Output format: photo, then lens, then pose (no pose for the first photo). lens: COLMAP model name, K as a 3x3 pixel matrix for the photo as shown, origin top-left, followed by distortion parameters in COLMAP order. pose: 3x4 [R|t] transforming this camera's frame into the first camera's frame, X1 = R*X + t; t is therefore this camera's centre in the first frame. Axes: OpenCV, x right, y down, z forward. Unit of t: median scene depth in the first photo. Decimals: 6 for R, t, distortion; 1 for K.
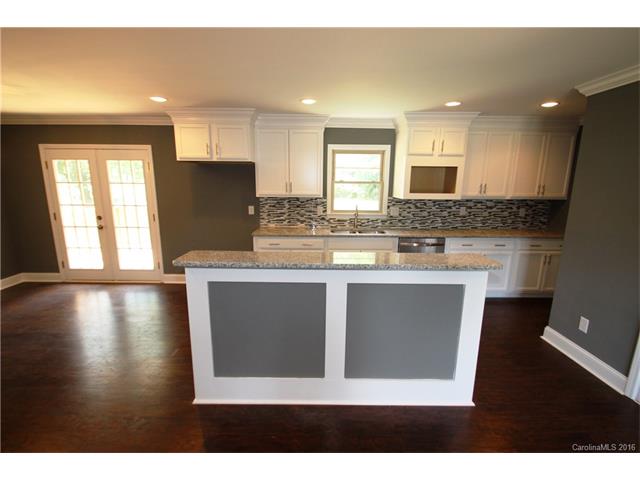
lens RADIAL K [[303.9, 0, 320.0], [0, 303.9, 240.0], [0, 0, 1]] dist [-0.002052, -0.001342]
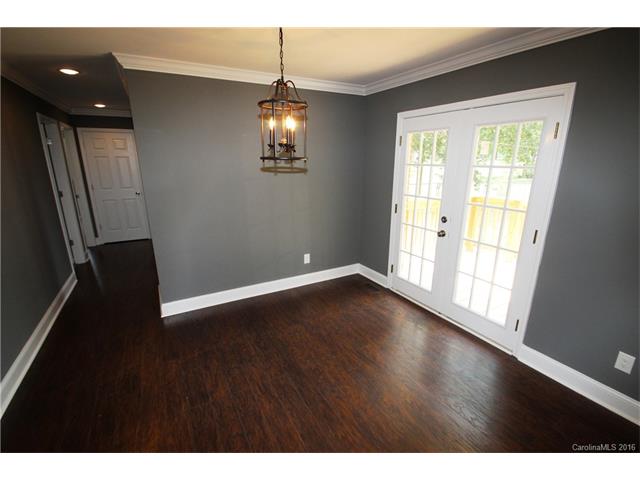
lens RADIAL K [[298.8, 0, 320.0], [0, 298.8, 240.0], [0, 0, 1]] dist [-0.000842, -0.008525]
pose [[0.483248, 0.227615, -0.845377, -0.301863], [-0.167563, 0.971807, 0.165870, -0.093822], [0.859298, 0.061498, 0.507764, 0.448441]]
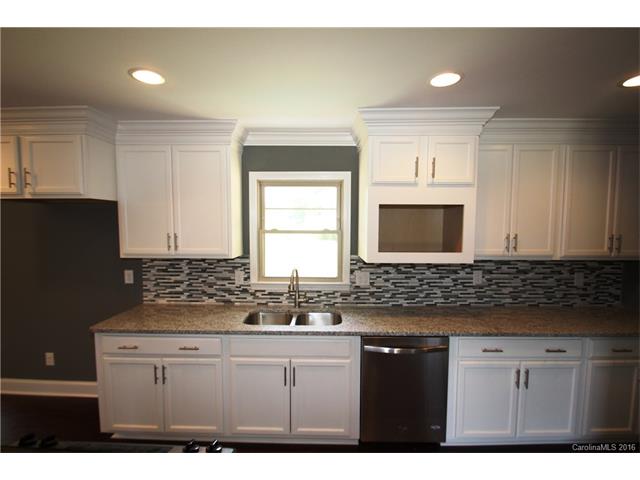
lens RADIAL K [[298.8, 0, 320.0], [0, 298.8, 240.0], [0, 0, 1]] dist [-0.000842, -0.008525]
pose [[0.999430, -0.004209, -0.033507, 0.184056], [-0.000323, 0.990964, -0.134130, -0.091951], [0.033768, 0.134064, 0.990397, 0.406105]]
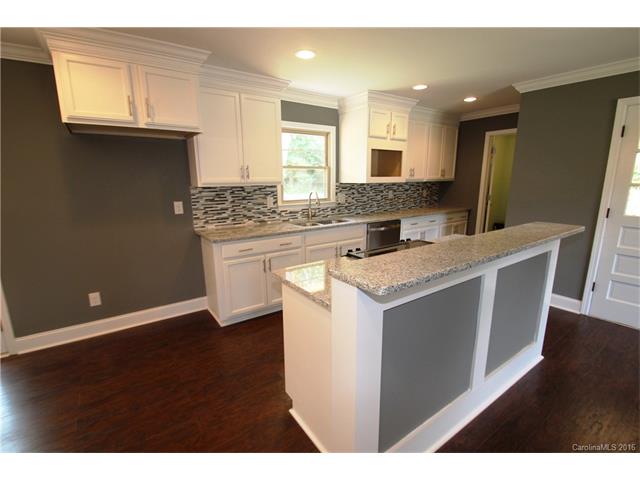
lens RADIAL K [[298.8, 0, 320.0], [0, 298.8, 240.0], [0, 0, 1]] dist [-0.000842, -0.008525]
pose [[0.823213, -0.132739, 0.551998, -0.348098], [0.125442, 0.990780, 0.051176, -0.021028], [-0.553701, 0.027115, 0.832274, 0.267587]]
